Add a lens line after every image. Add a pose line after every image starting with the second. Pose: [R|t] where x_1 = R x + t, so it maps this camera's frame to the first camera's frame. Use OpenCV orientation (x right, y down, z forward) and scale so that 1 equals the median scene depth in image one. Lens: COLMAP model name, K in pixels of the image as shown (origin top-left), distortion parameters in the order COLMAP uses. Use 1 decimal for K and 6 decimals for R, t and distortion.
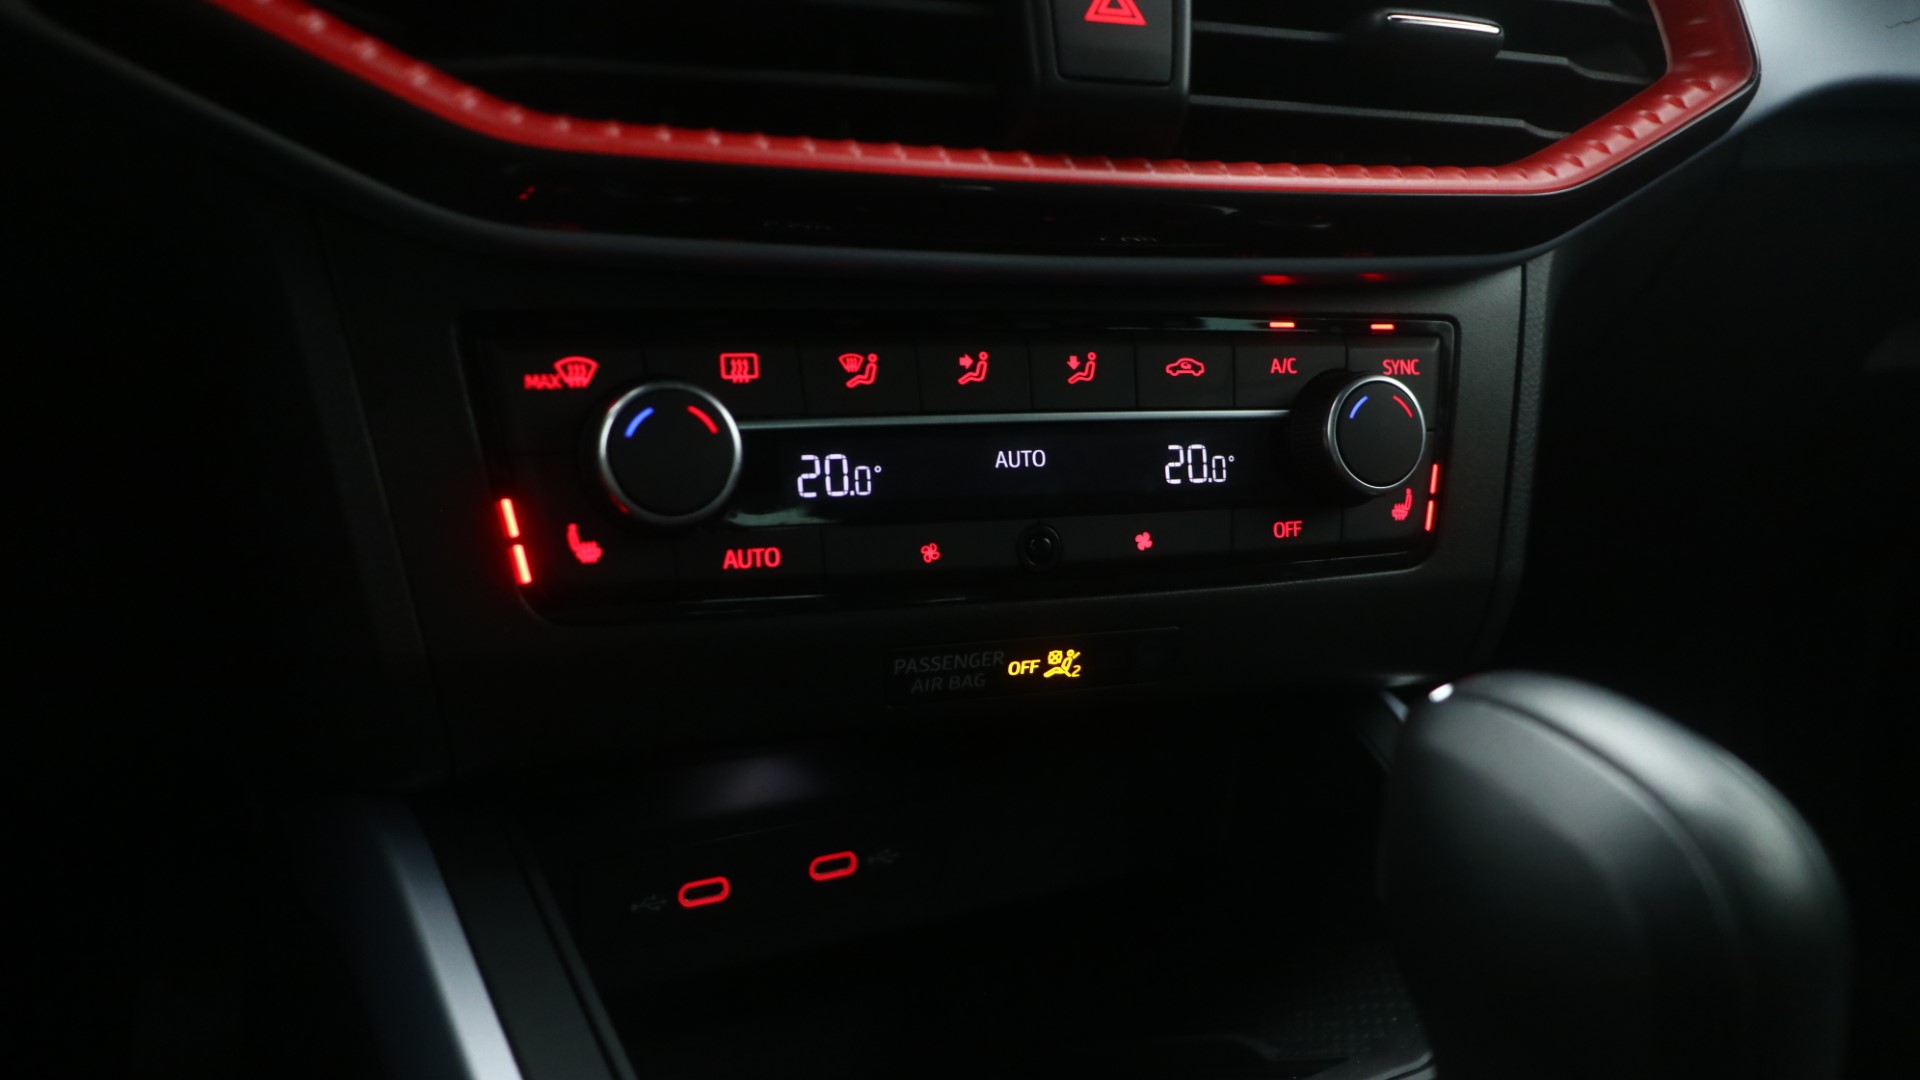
lens RADIAL K [[1537.0, 0, 957.8], [0, 1537.0, 535.3], [0, 0, 1]] dist [-0.006406, 0.002543]
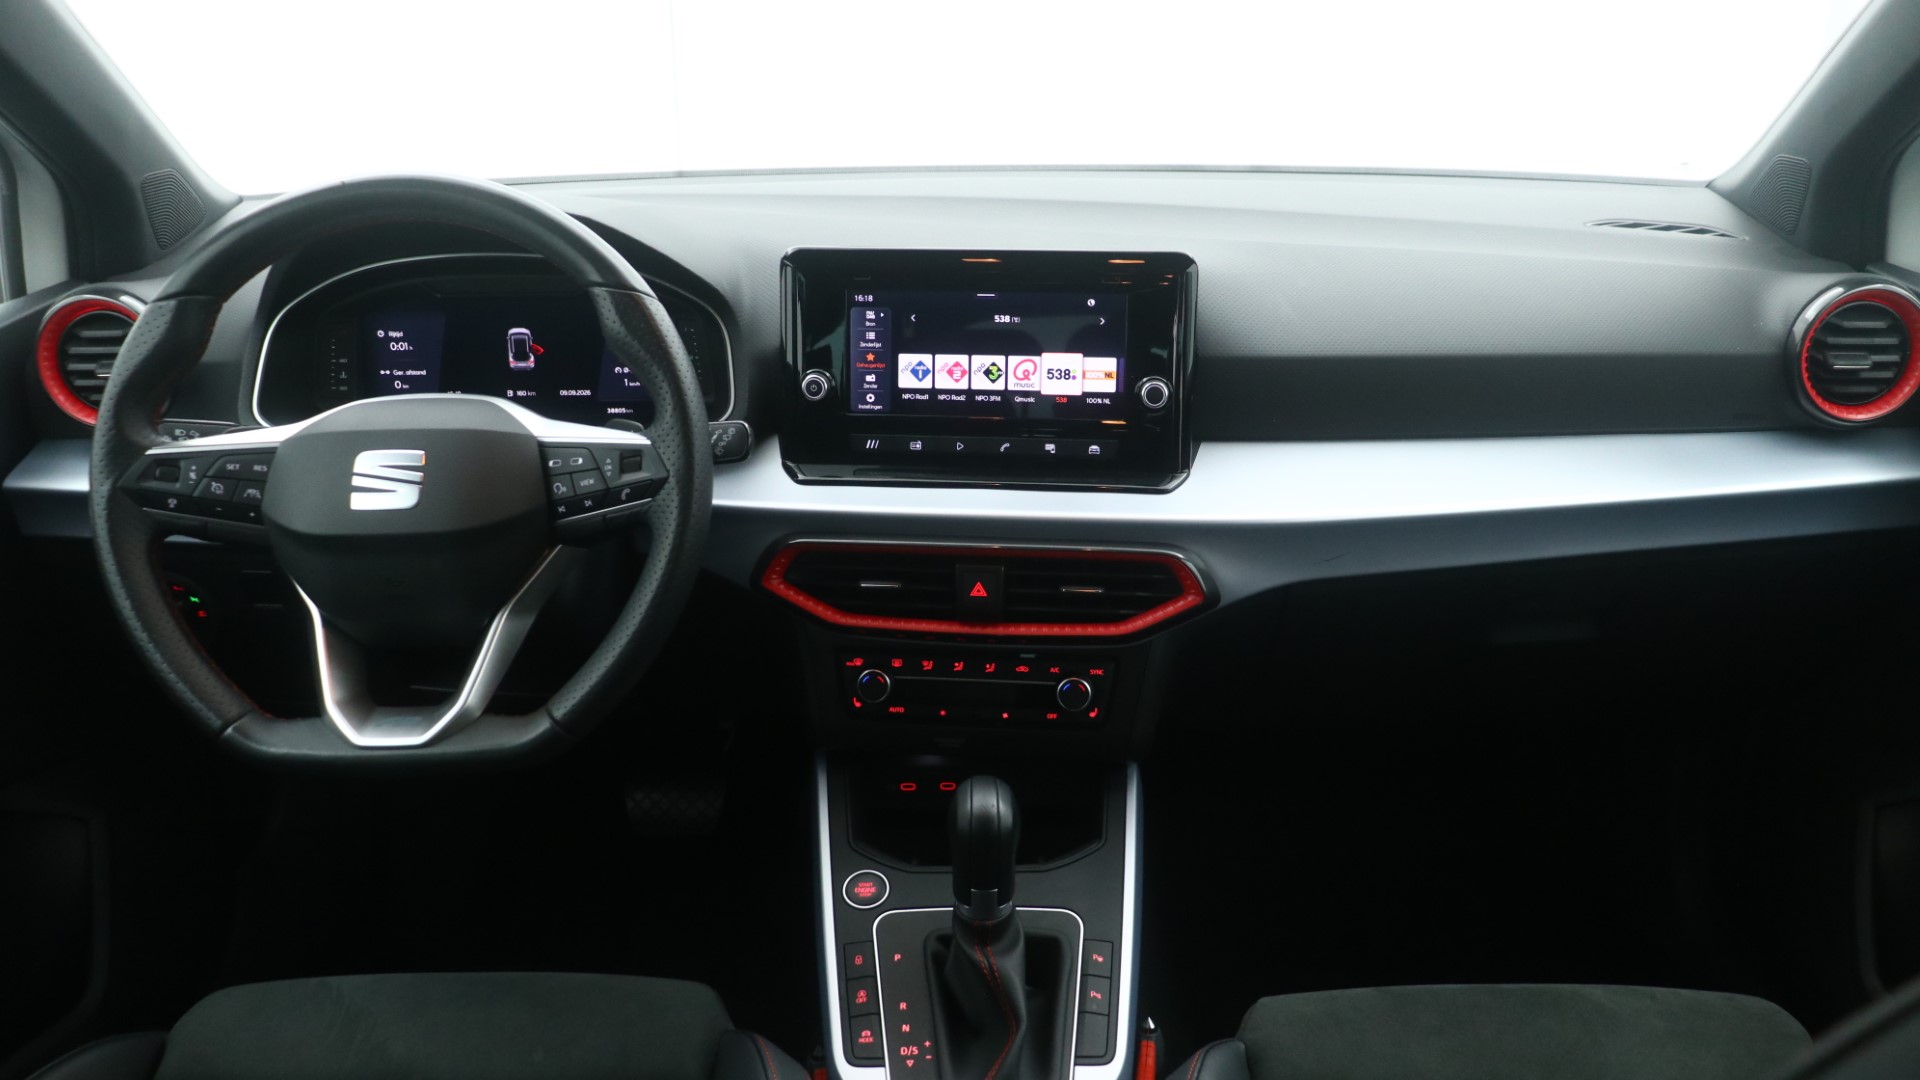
lens RADIAL K [[1537.0, 0, 954.8], [0, 1537.0, 536.5], [0, 0, 1]] dist [-0.006406, 0.002543]
pose [[0.863431, 0.102948, -0.493851, 1.693550], [-0.054356, 0.992242, 0.111808, -0.780650], [0.501530, -0.069695, 0.862329, -2.069427]]
